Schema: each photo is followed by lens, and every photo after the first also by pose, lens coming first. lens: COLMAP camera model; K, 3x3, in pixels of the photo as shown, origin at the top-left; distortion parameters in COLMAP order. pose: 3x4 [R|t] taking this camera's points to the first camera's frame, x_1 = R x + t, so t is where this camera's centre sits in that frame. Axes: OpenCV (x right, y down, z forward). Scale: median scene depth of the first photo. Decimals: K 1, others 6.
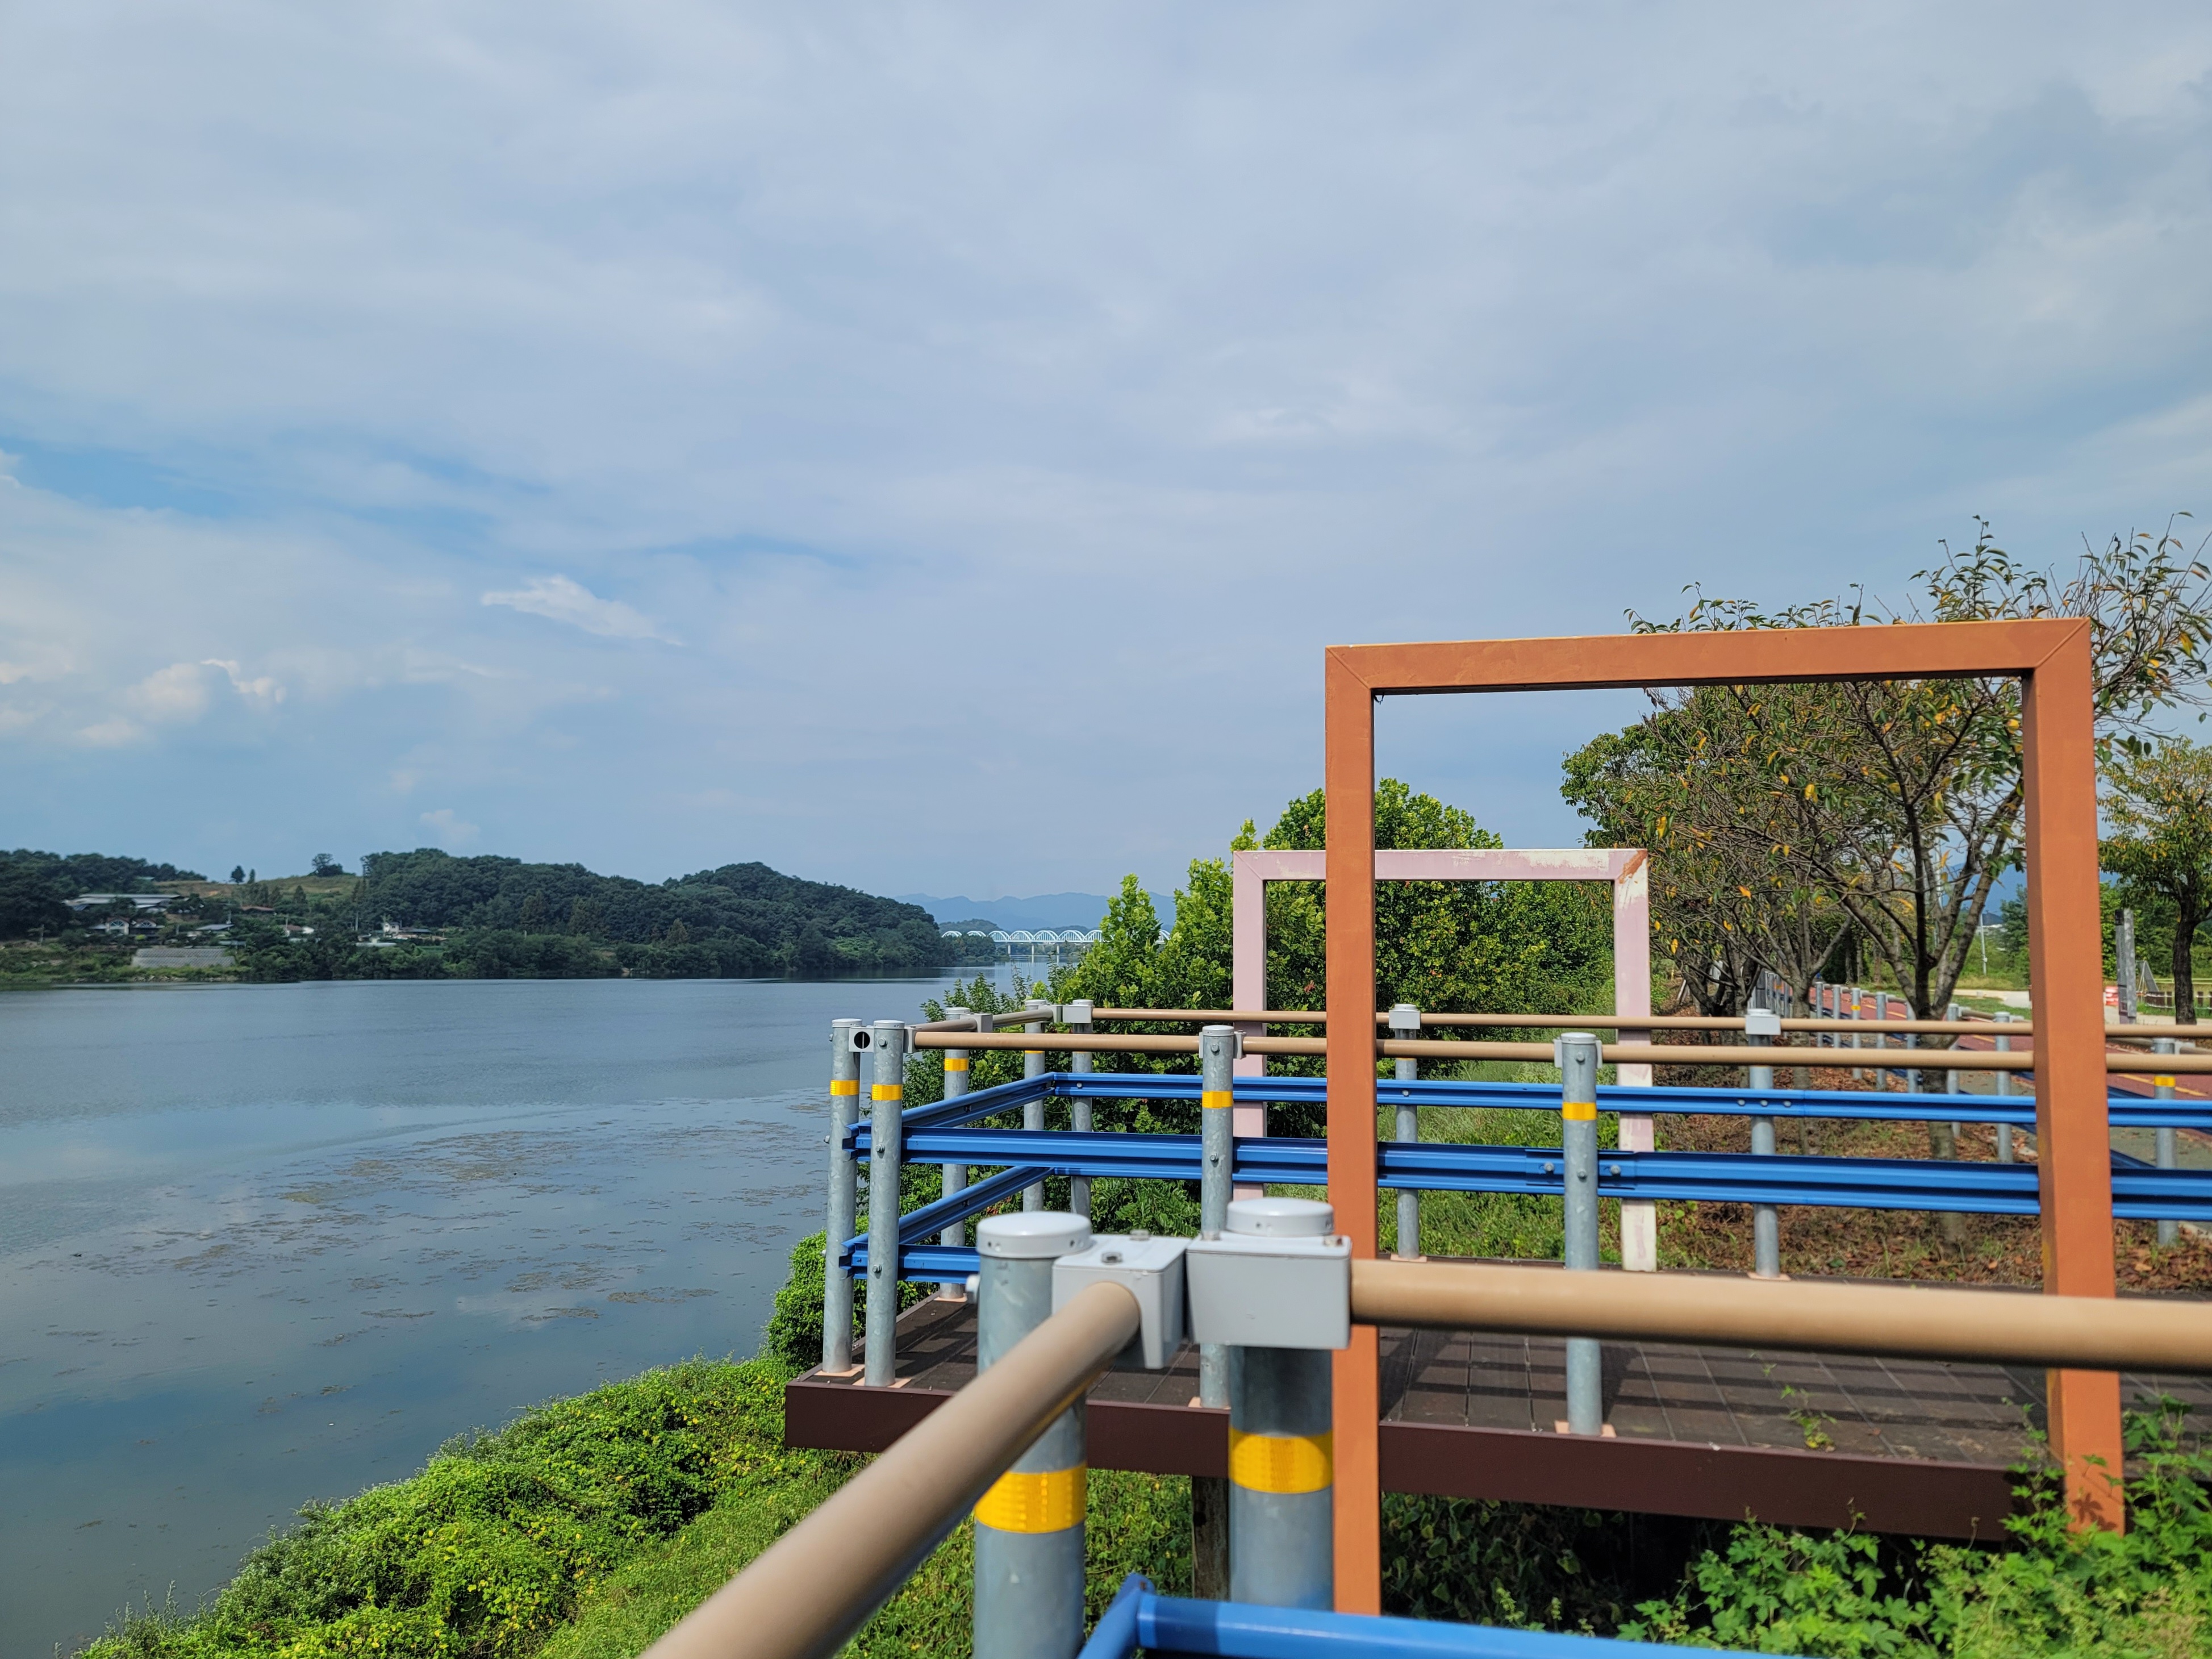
lens RADIAL K [[1607.9, 0, 1115.8], [0, 1607.9, 831.8], [0, 0, 1]] dist [0.025692, 0.002383]
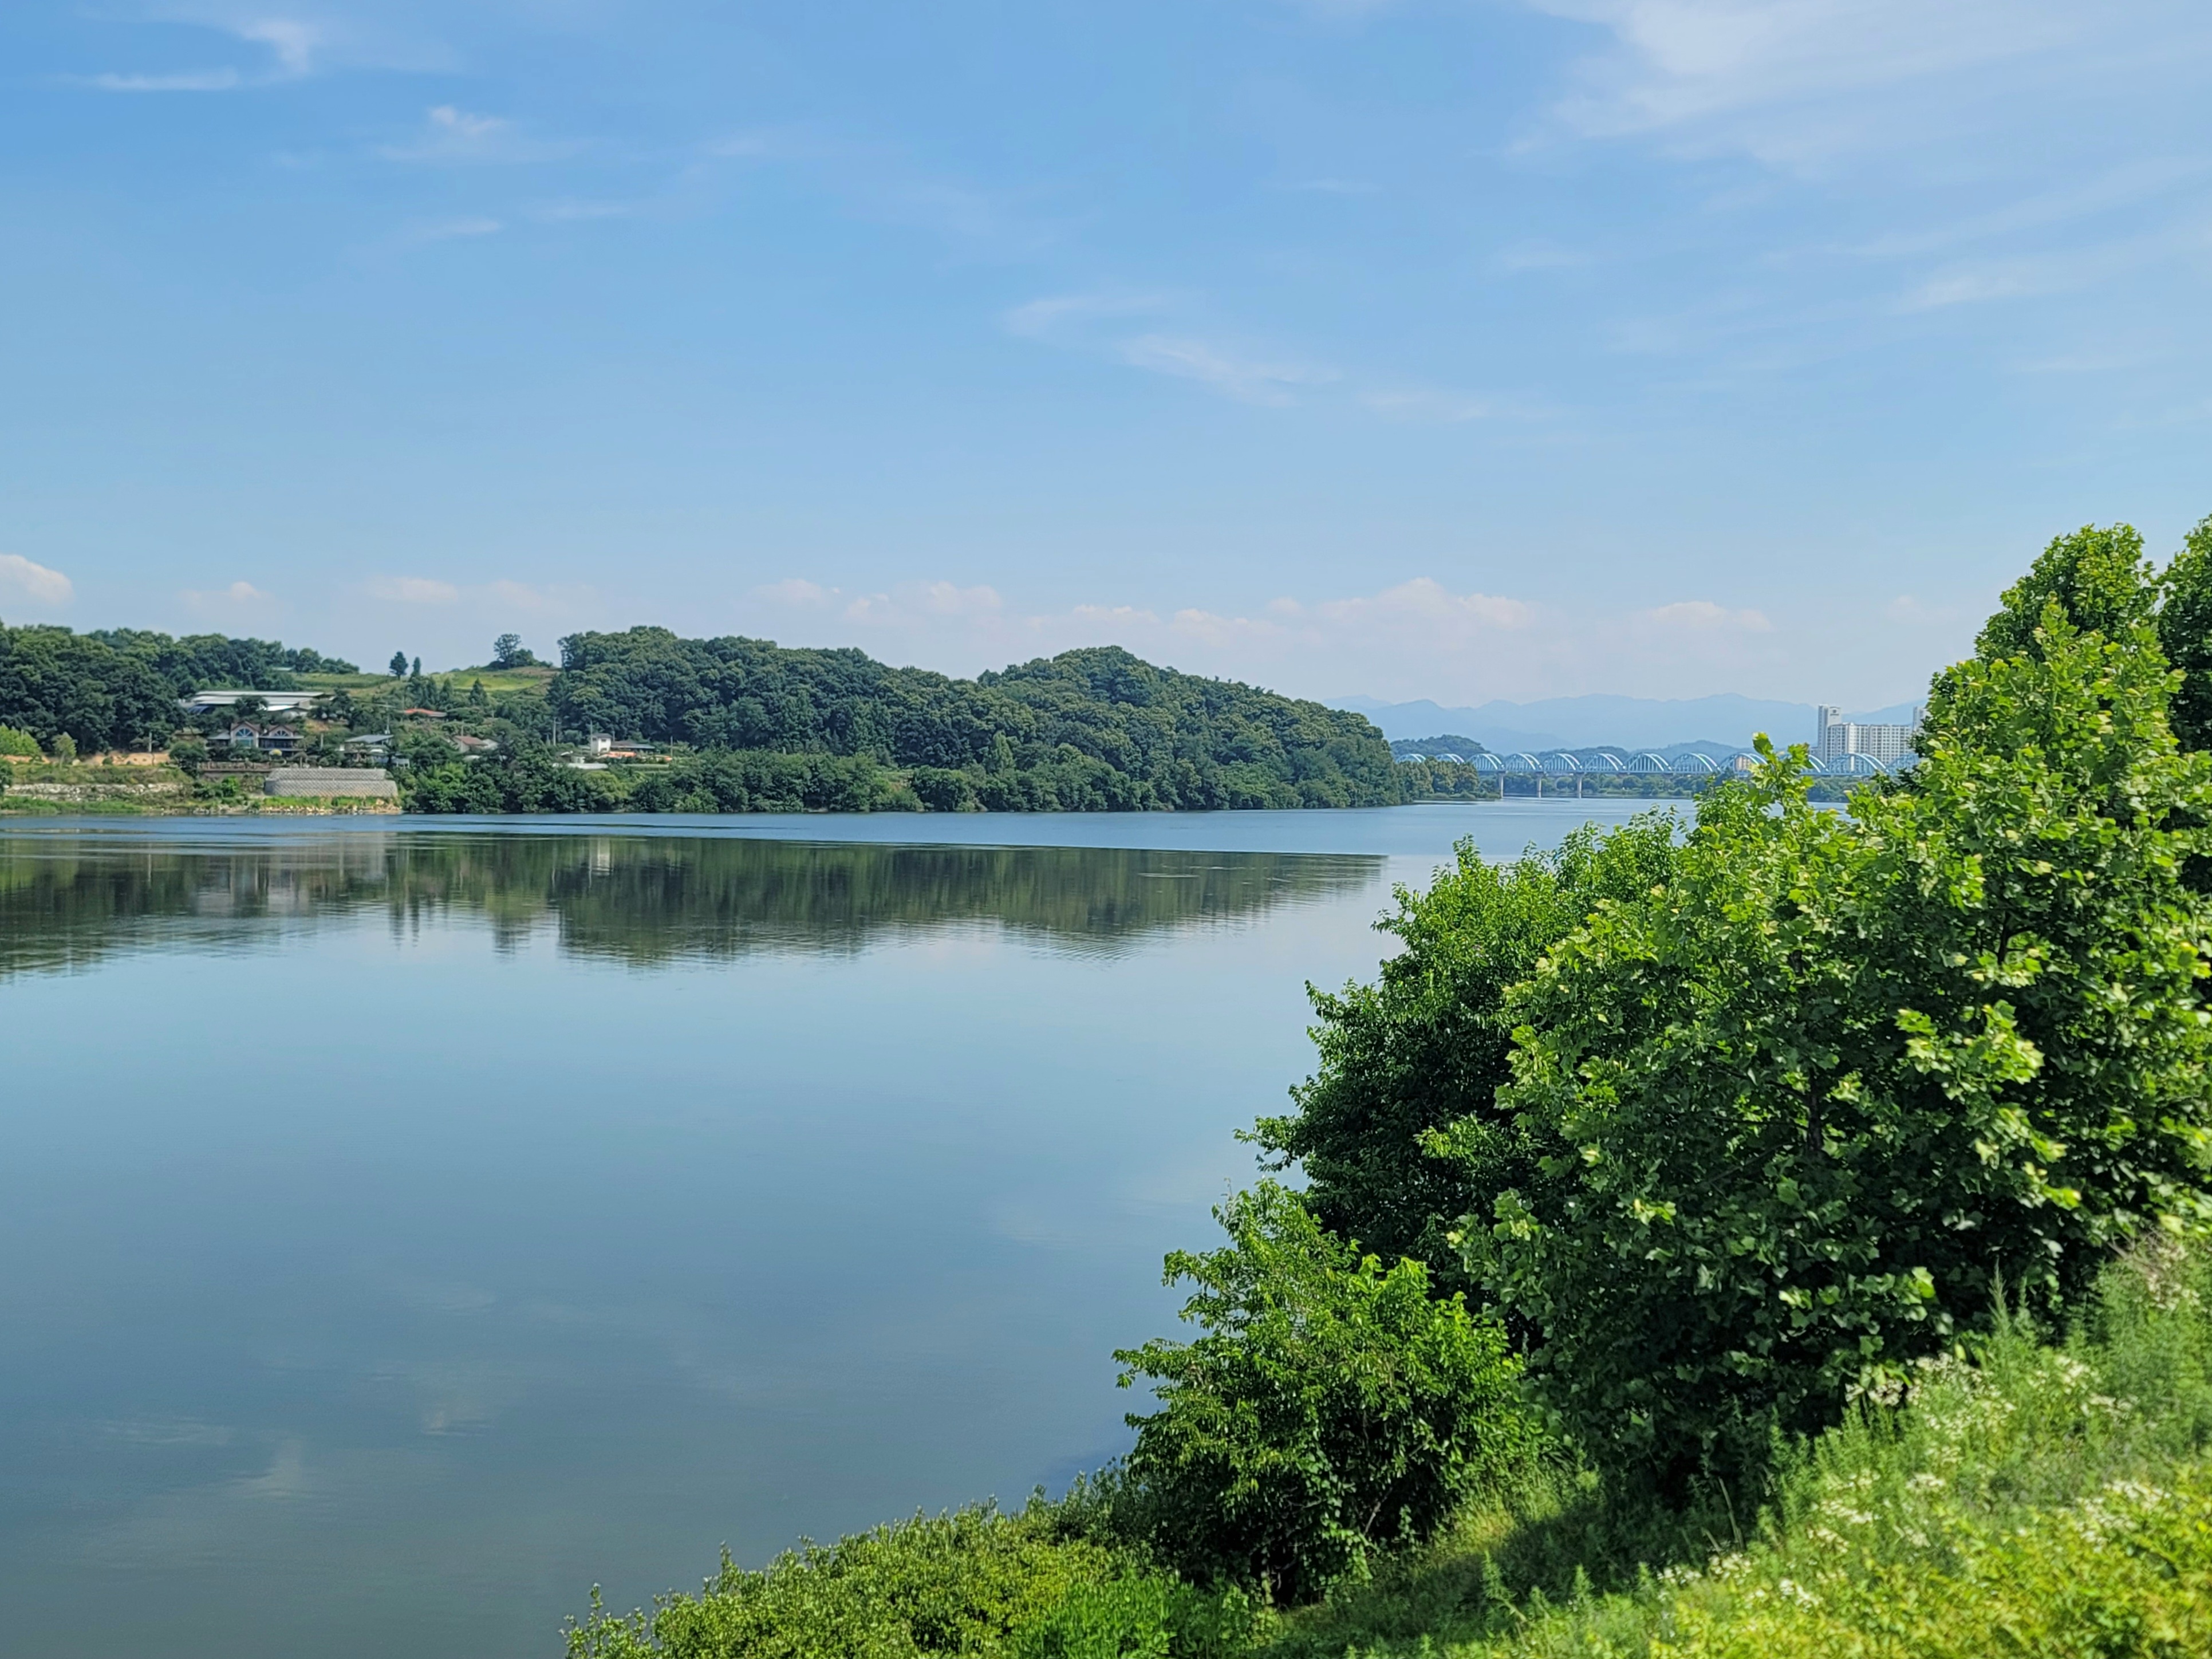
lens RADIAL K [[1607.9, 0, 1117.9], [0, 1607.9, 831.4], [0, 0, 1]] dist [0.025692, 0.002383]
pose [[0.960789, 0.022533, -0.276364, -0.041520], [0.009001, 0.993633, 0.112305, 0.022094], [0.277135, -0.110389, 0.954469, 0.398982]]
